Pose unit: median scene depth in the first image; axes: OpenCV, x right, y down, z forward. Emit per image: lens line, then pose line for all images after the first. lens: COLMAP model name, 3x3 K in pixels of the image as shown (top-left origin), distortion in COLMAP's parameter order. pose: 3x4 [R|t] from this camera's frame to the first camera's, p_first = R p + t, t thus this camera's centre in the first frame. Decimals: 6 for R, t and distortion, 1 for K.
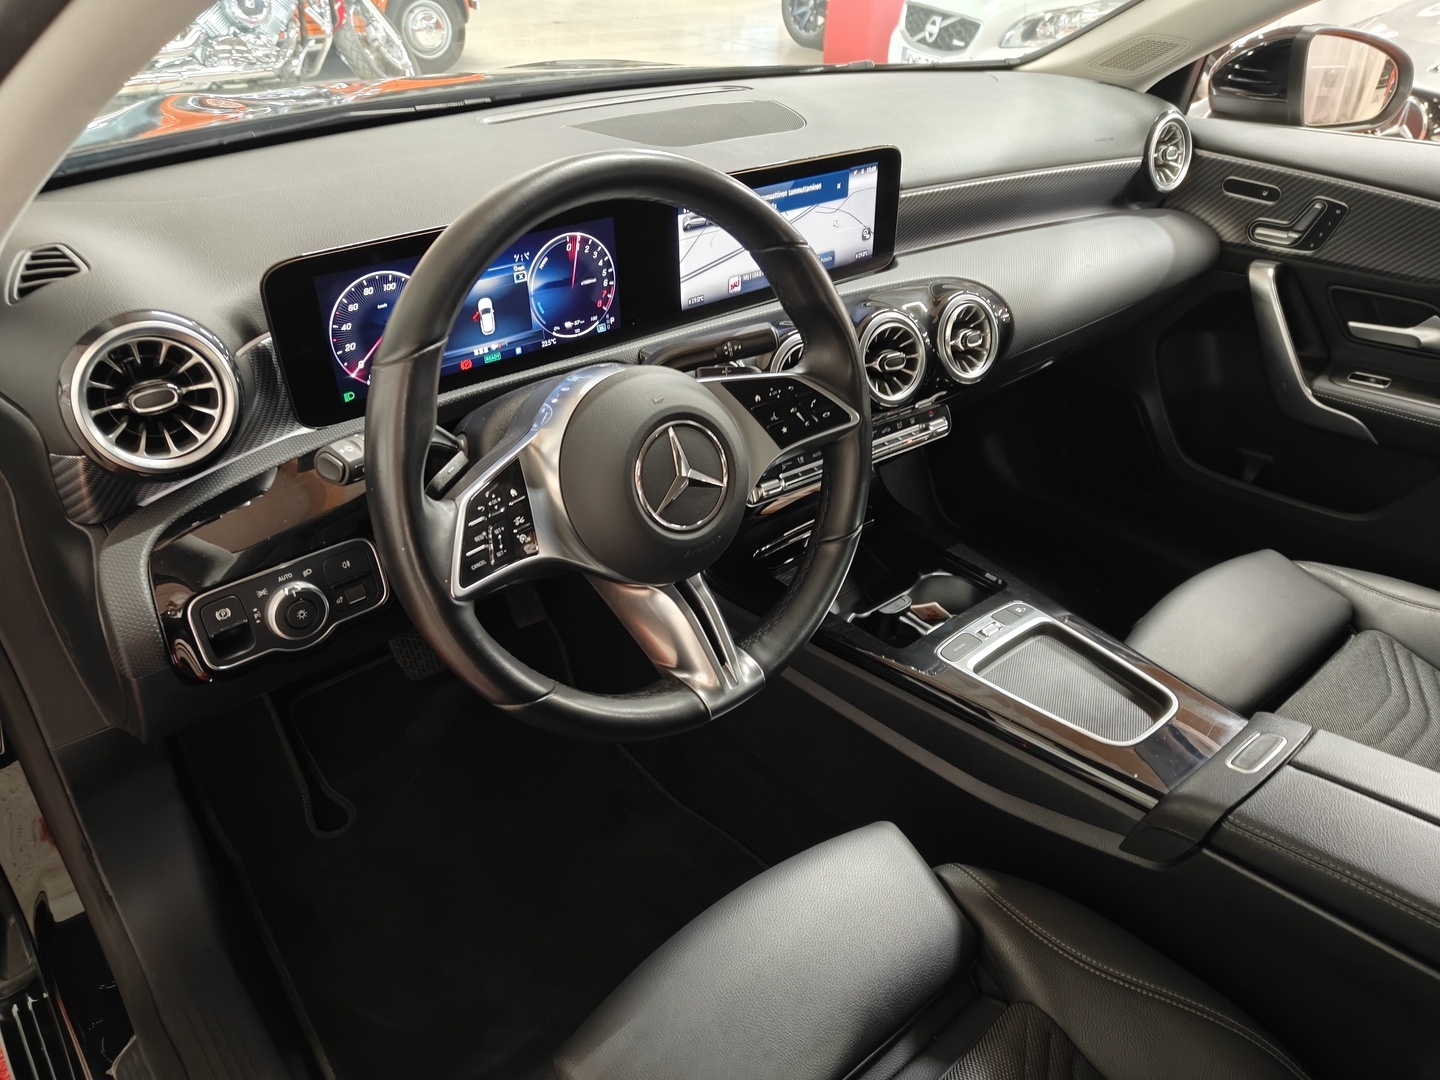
lens RADIAL K [[1016.7, 0, 723.6], [0, 1016.7, 550.2], [0, 0, 1]] dist [0.014881, -0.022974]
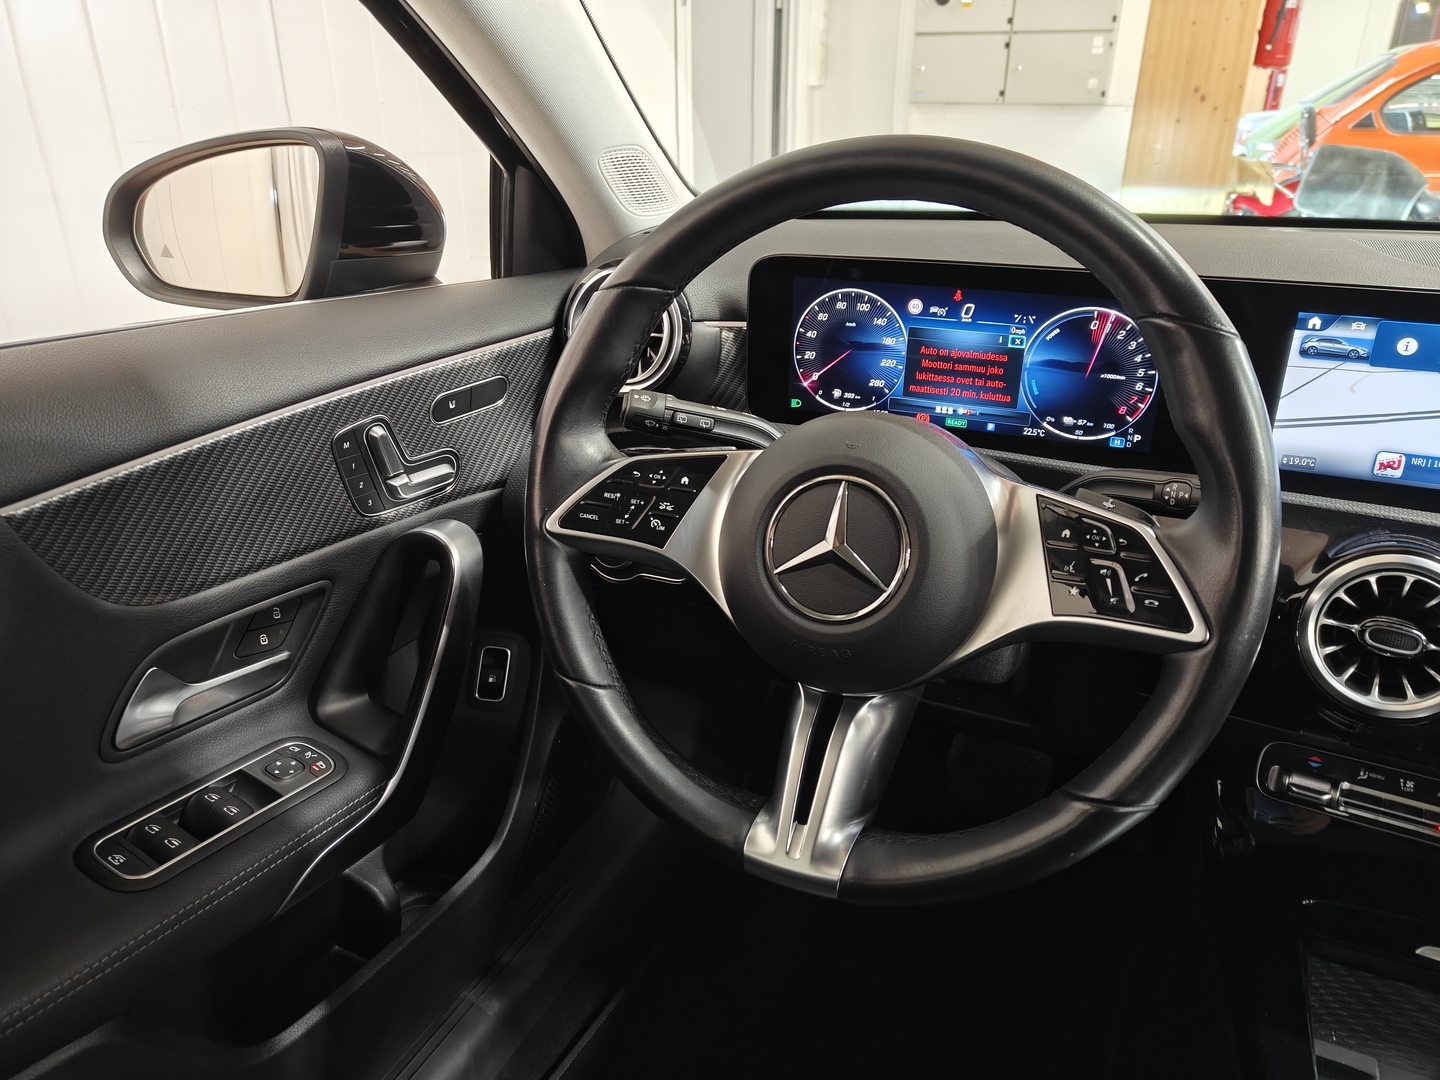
lens RADIAL K [[1016.7, 0, 721.5], [0, 1016.7, 544.8], [0, 0, 1]] dist [0.014881, -0.022974]
pose [[0.409516, 0.340946, -0.846199, 0.438266], [-0.501386, 0.859015, 0.103465, -0.086630], [0.762174, 0.381901, 0.522726, 0.422329]]
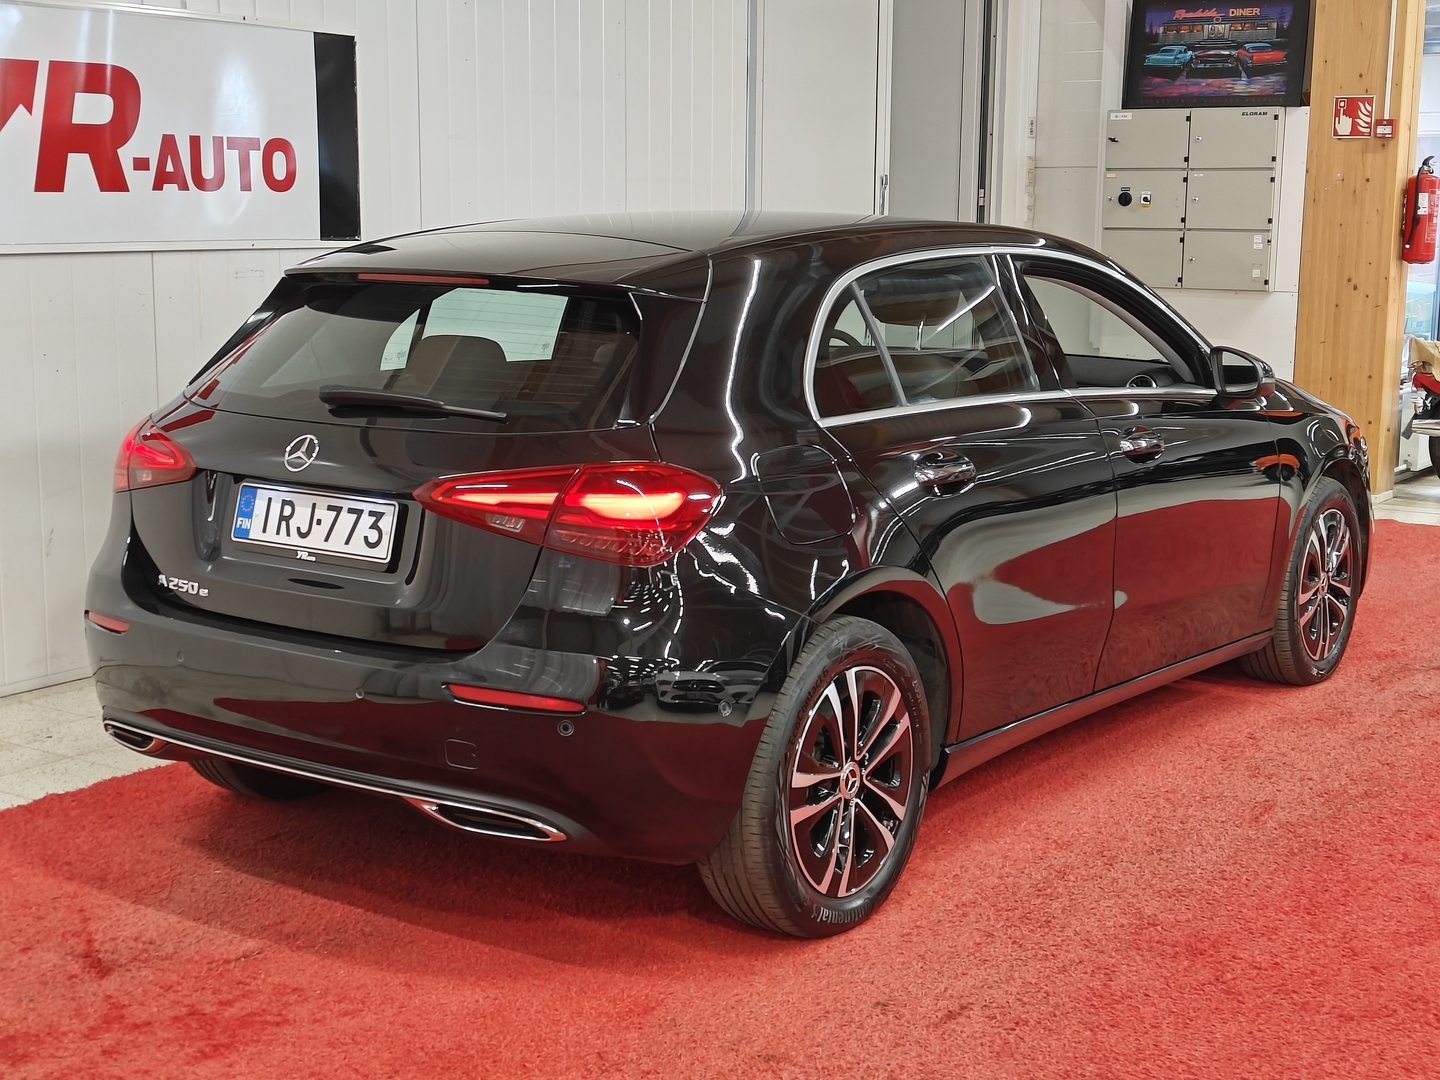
lens RADIAL K [[2069.4, 0, 719.4], [0, 2069.4, 554.7], [0, 0, 1]] dist [0.055324, 0.000000]
pose [[0.239970, 0.135846, -0.961229, 7.101137], [-0.547423, 0.836653, -0.018423, 0.732636], [0.801713, 0.530619, 0.275136, -1.218221]]
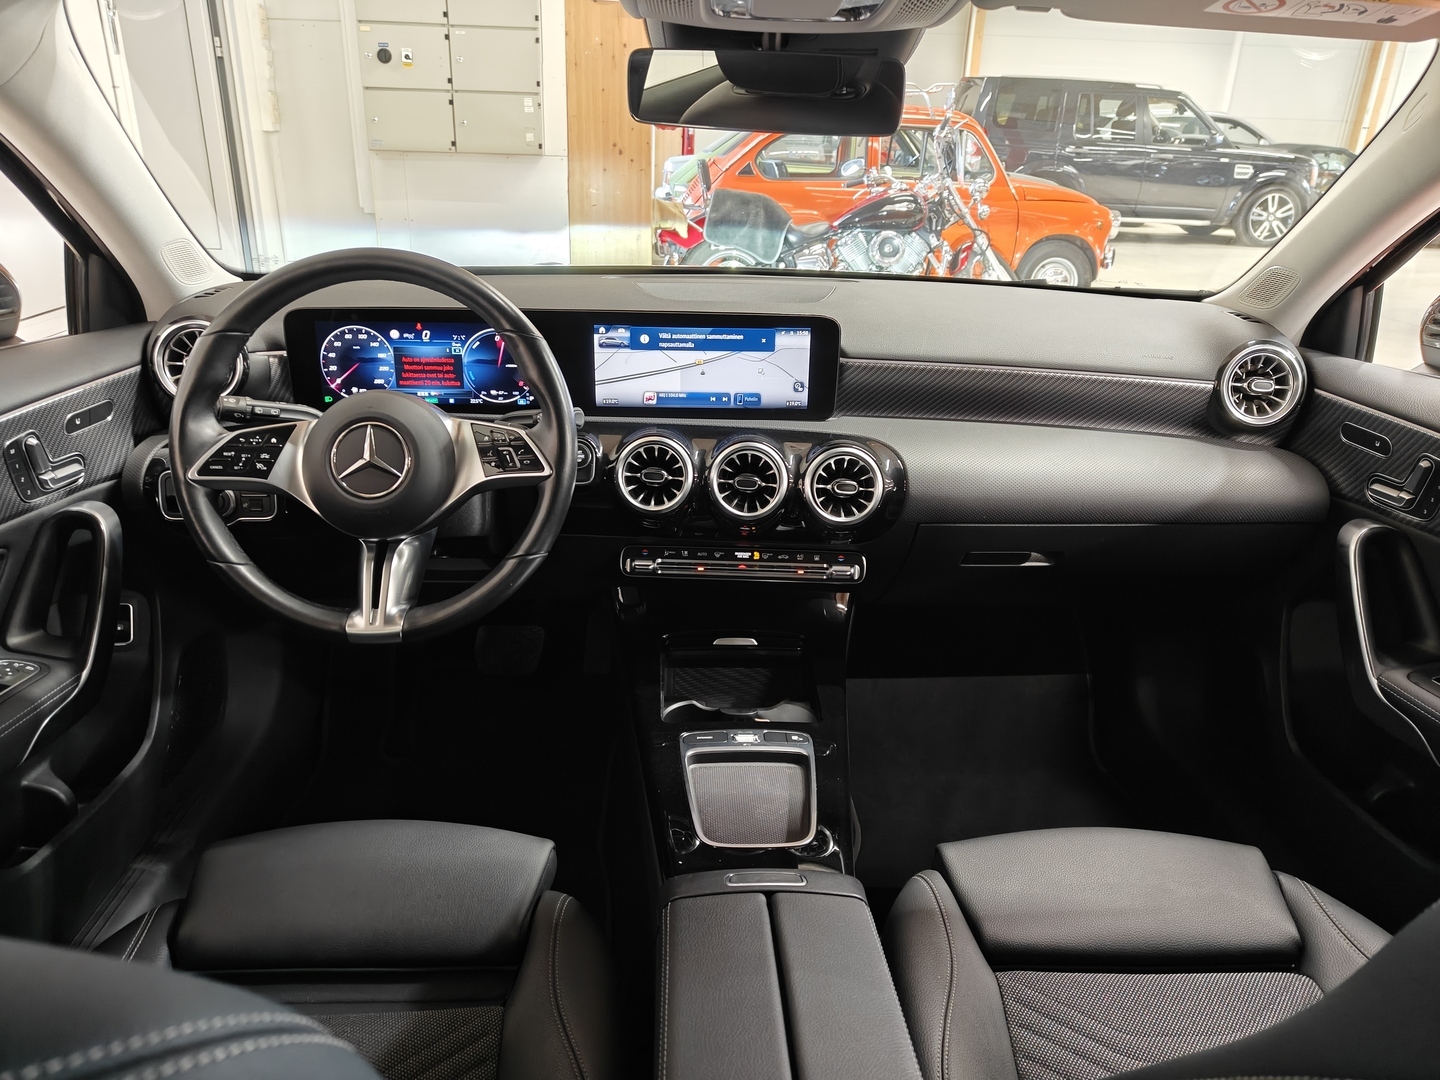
lens RADIAL K [[1016.7, 0, 729.4], [0, 1016.7, 541.9], [0, 0, 1]] dist [0.014881, -0.022974]
pose [[0.788107, 0.220511, -0.574685, 0.957199], [-0.347501, 0.930008, -0.119701, 0.024698], [0.508066, 0.294041, 0.809573, 0.091149]]
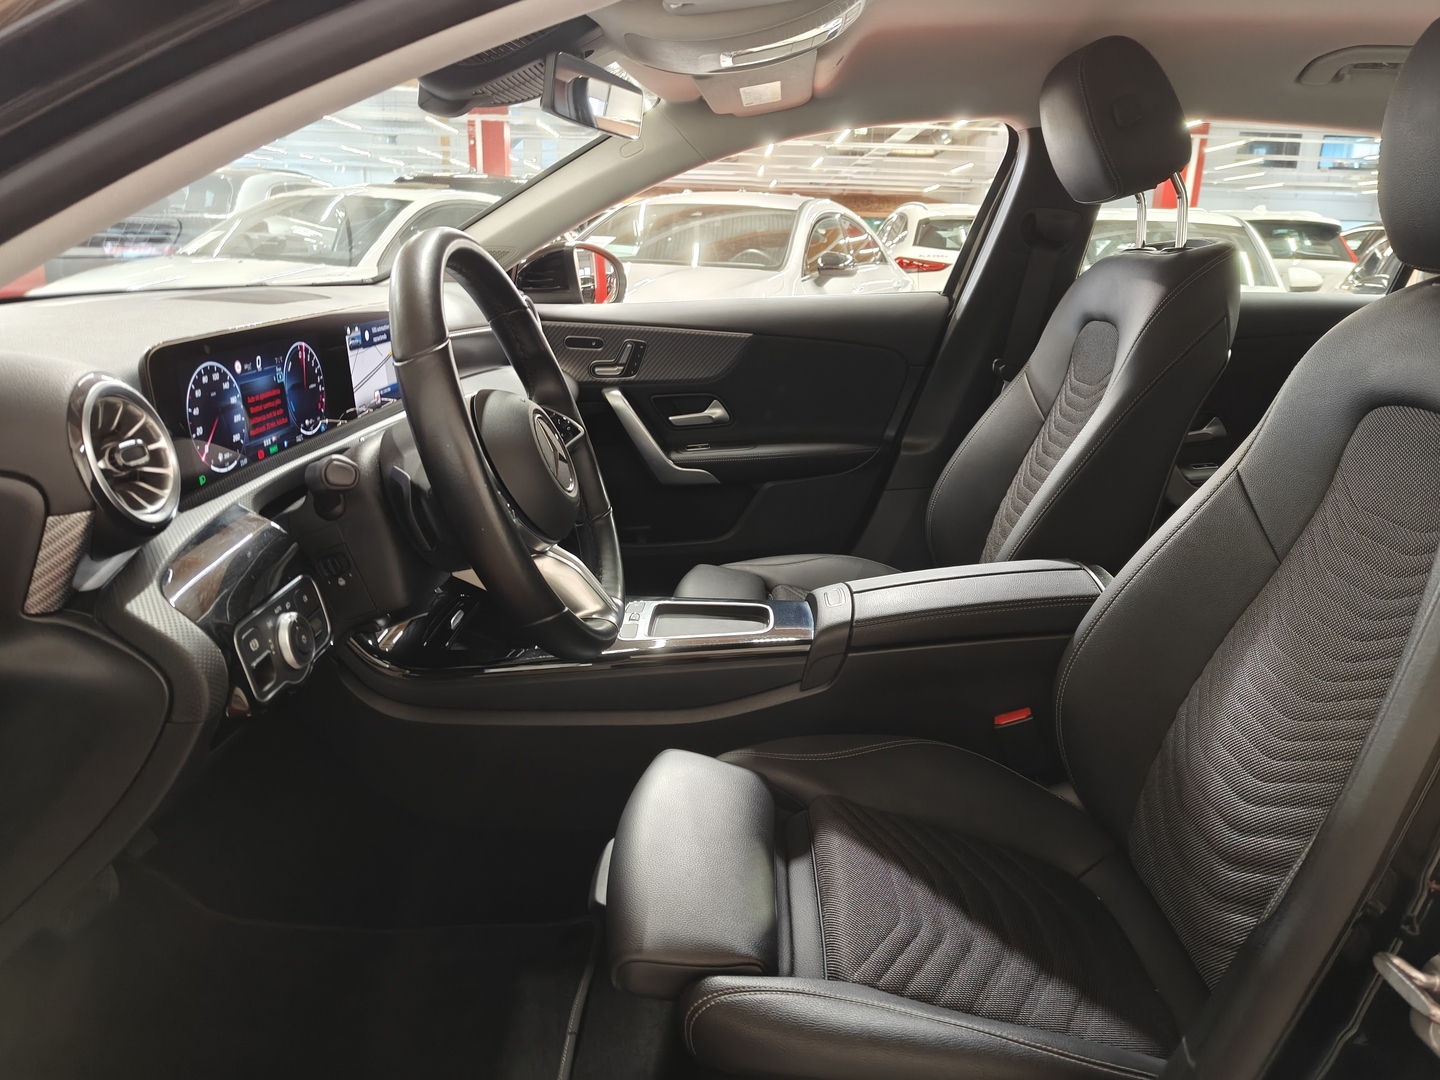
lens RADIAL K [[1016.7, 0, 723.2], [0, 1016.7, 549.5], [0, 0, 1]] dist [0.014881, -0.022974]
pose [[0.668935, -0.224286, 0.708676, -0.678477], [0.409443, 0.906898, -0.099462, 0.207996], [-0.620389, 0.356696, 0.698488, -0.026277]]
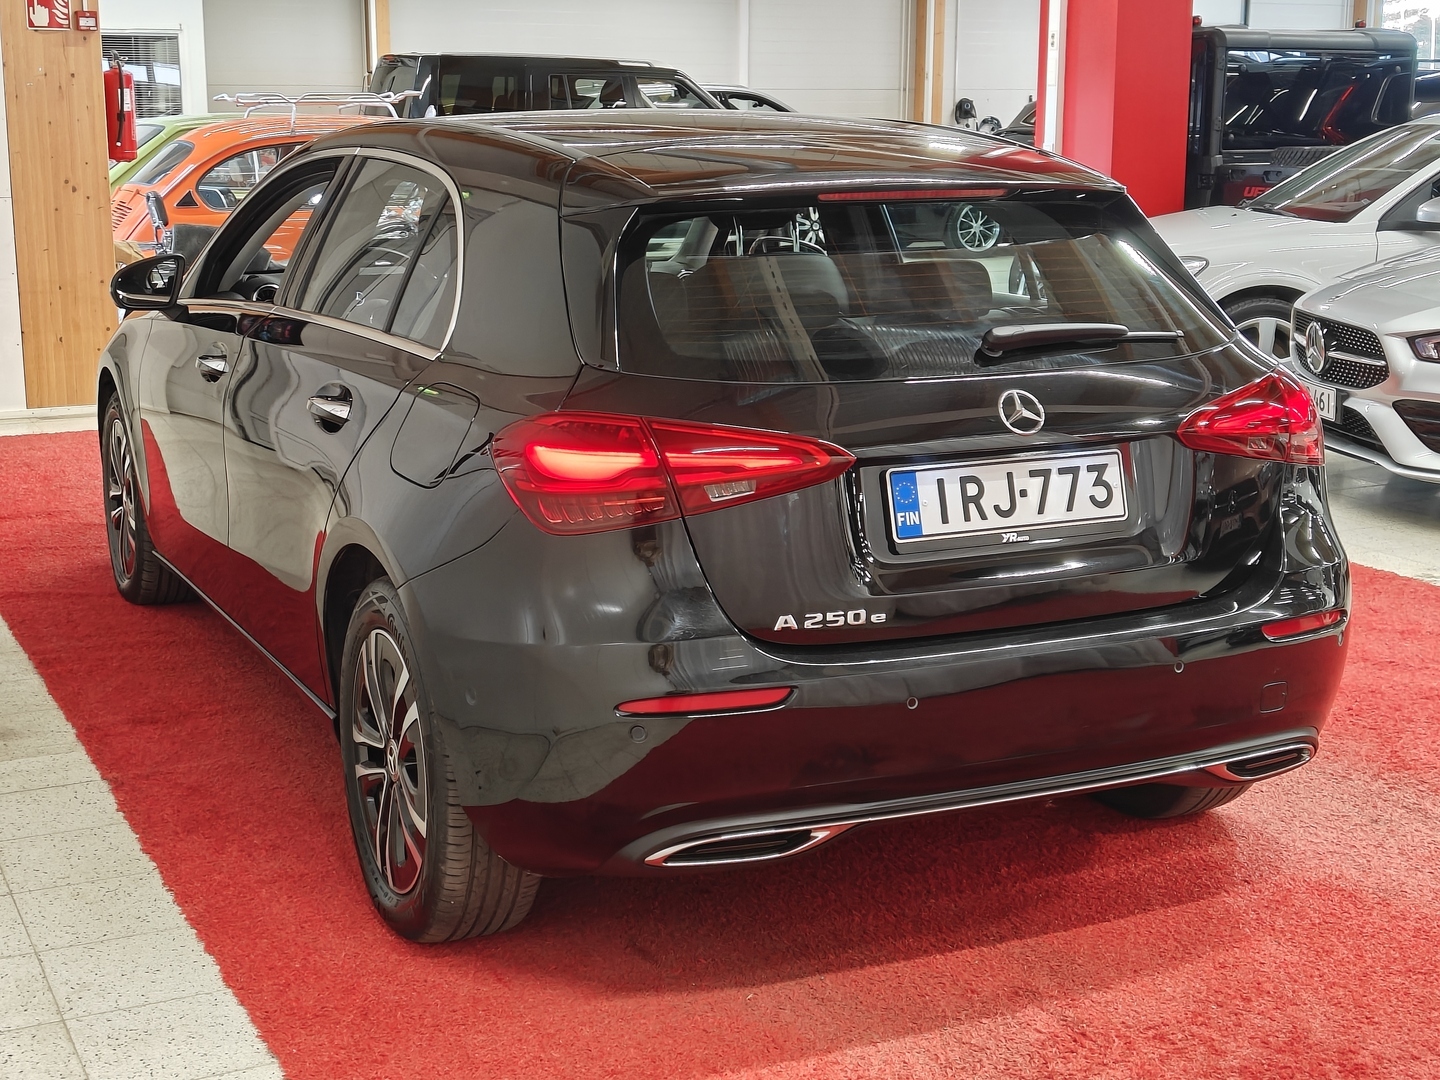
lens RADIAL K [[2069.4, 0, 719.2], [0, 2069.4, 535.8], [0, 0, 1]] dist [0.055324, 0.000000]
pose [[0.963882, 0.023013, -0.265335, 2.662710], [-0.123672, 0.921013, -0.369379, 2.744319], [0.235876, 0.388852, 0.890593, -4.391449]]
